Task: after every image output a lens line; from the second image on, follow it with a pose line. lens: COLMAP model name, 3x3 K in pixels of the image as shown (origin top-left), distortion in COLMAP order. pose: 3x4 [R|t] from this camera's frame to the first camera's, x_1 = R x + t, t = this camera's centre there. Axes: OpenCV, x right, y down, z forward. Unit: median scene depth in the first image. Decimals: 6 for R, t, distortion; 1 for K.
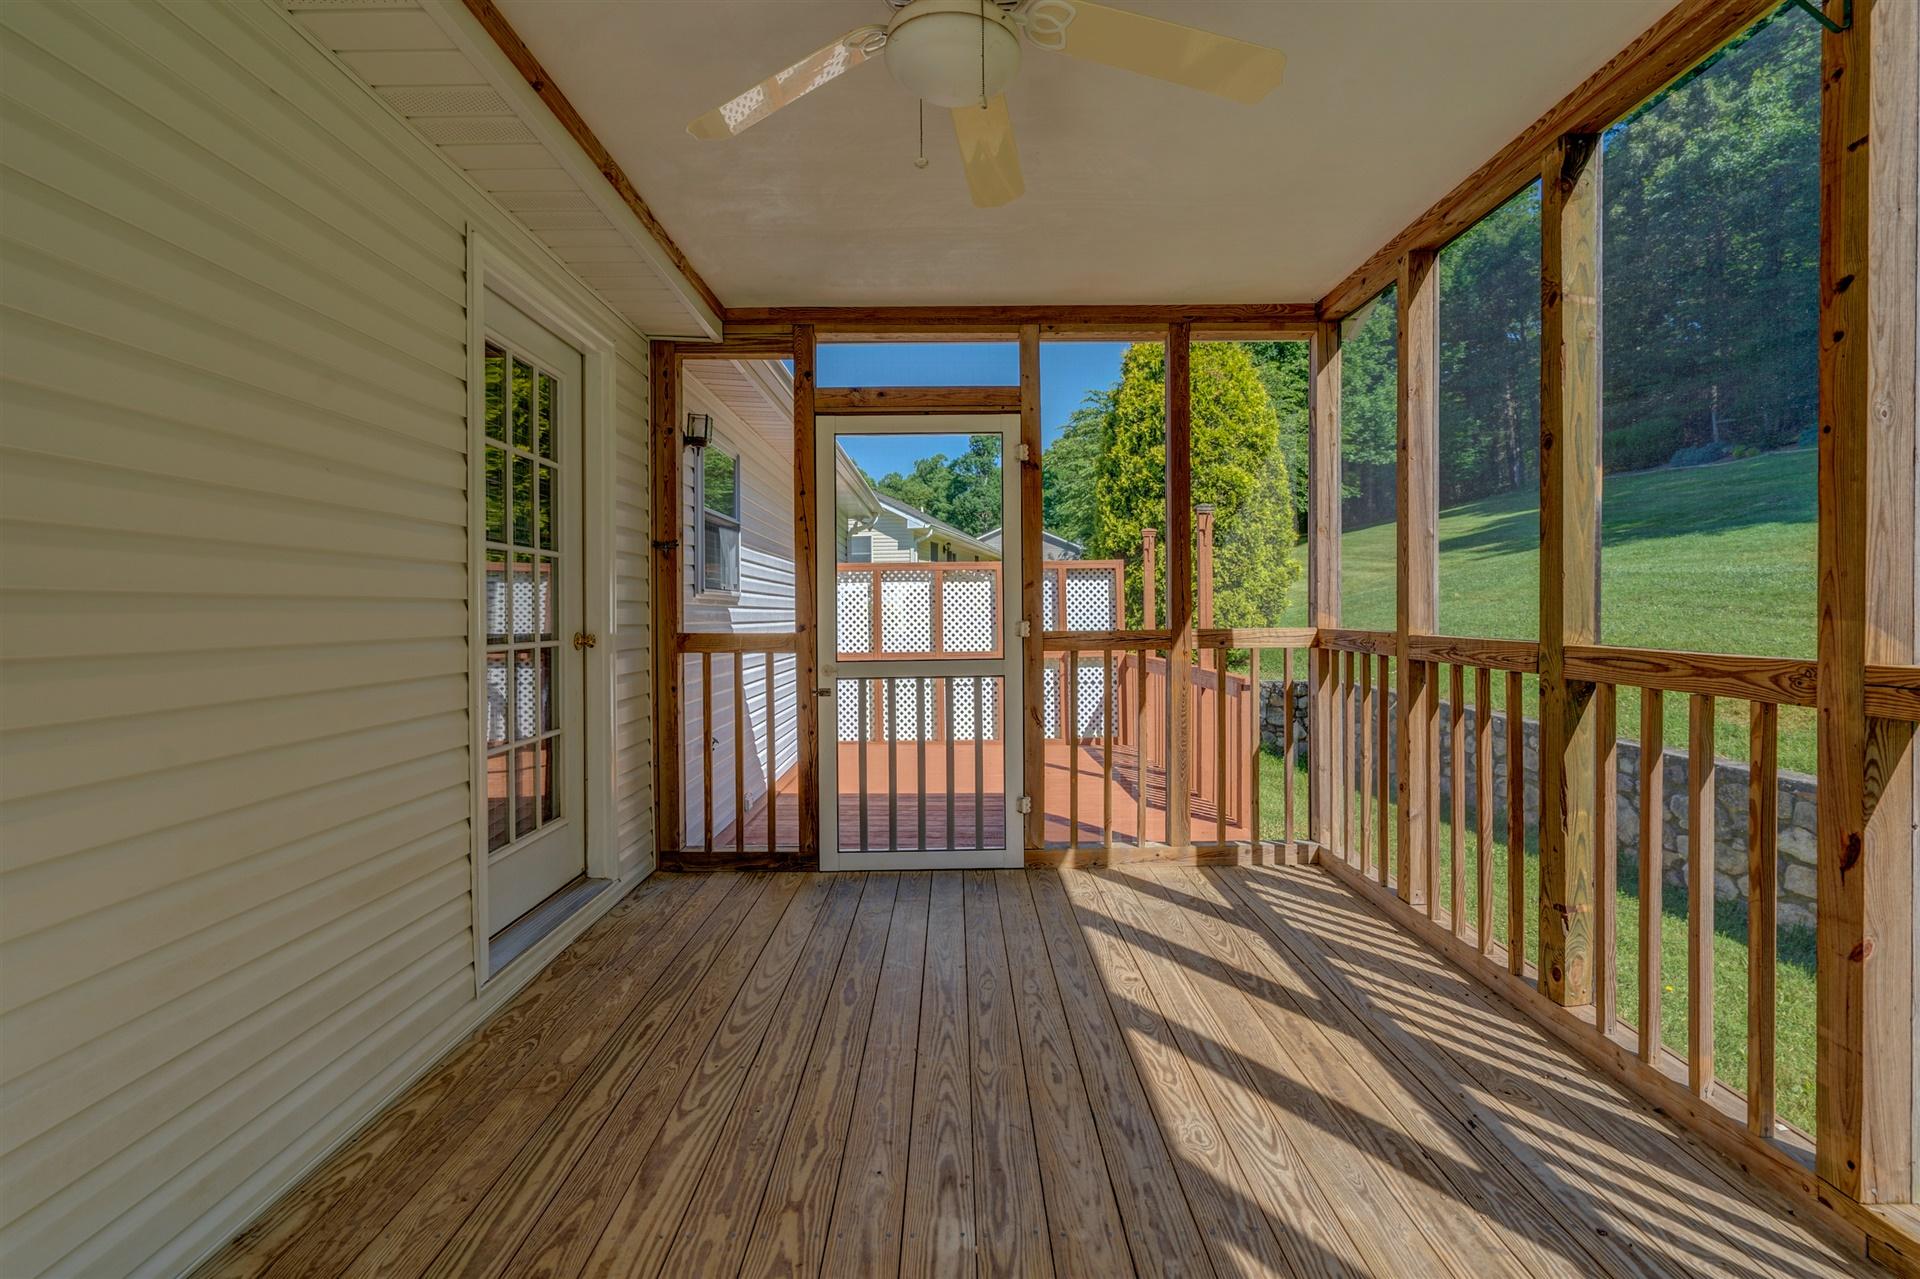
lens RADIAL K [[886.2, 0, 937.8], [0, 886.2, 612.6], [0, 0, 1]] dist [-0.002045, 0.000553]
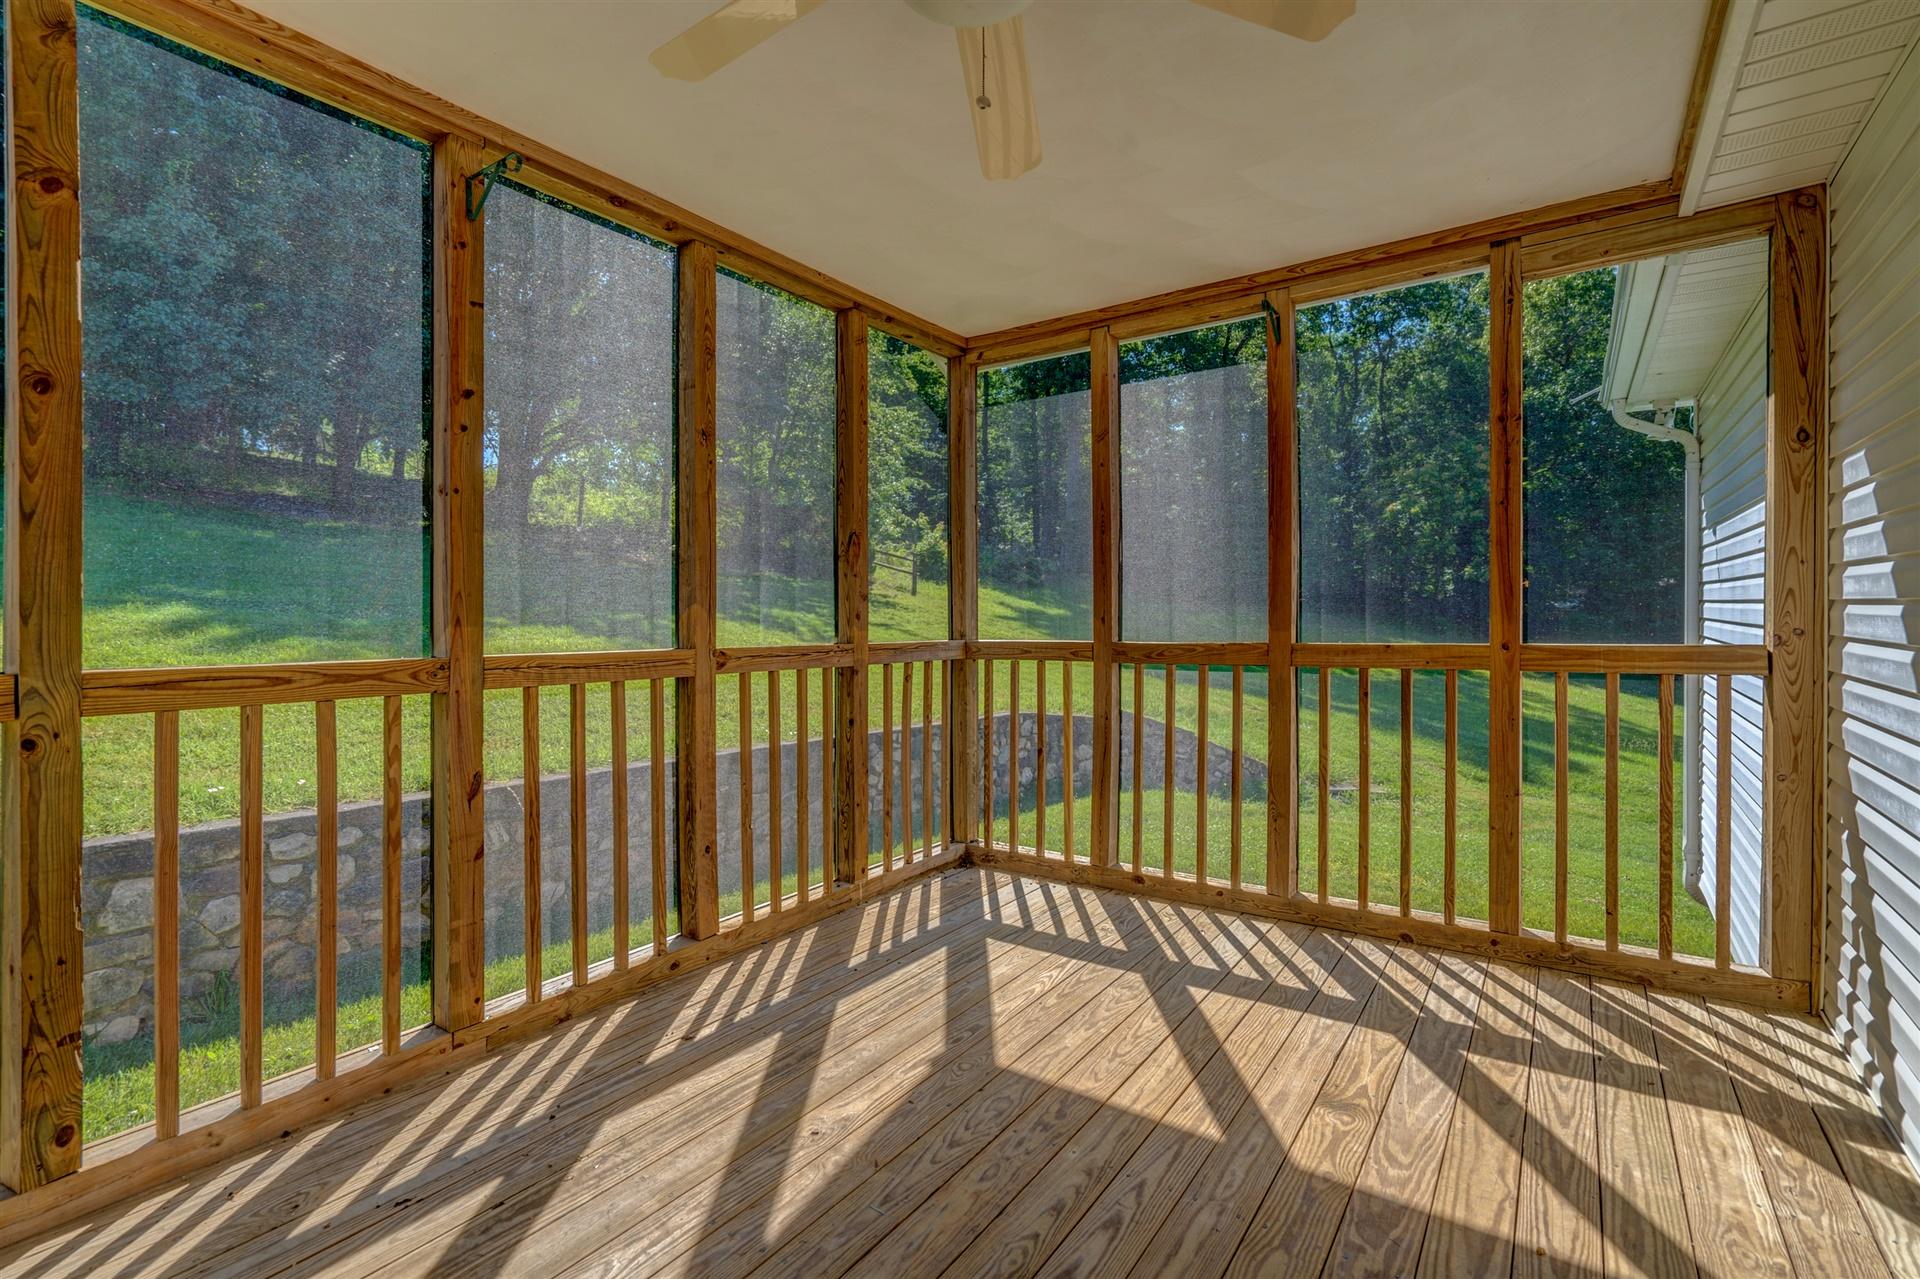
lens RADIAL K [[886.2, 0, 937.8], [0, 886.2, 612.6], [0, 0, 1]] dist [-0.002045, 0.000553]
pose [[-0.822181, 0.006758, 0.569185, -0.377121], [0.009971, 0.999947, 0.002530, -0.009739], [-0.569138, 0.007756, -0.822205, 1.555852]]
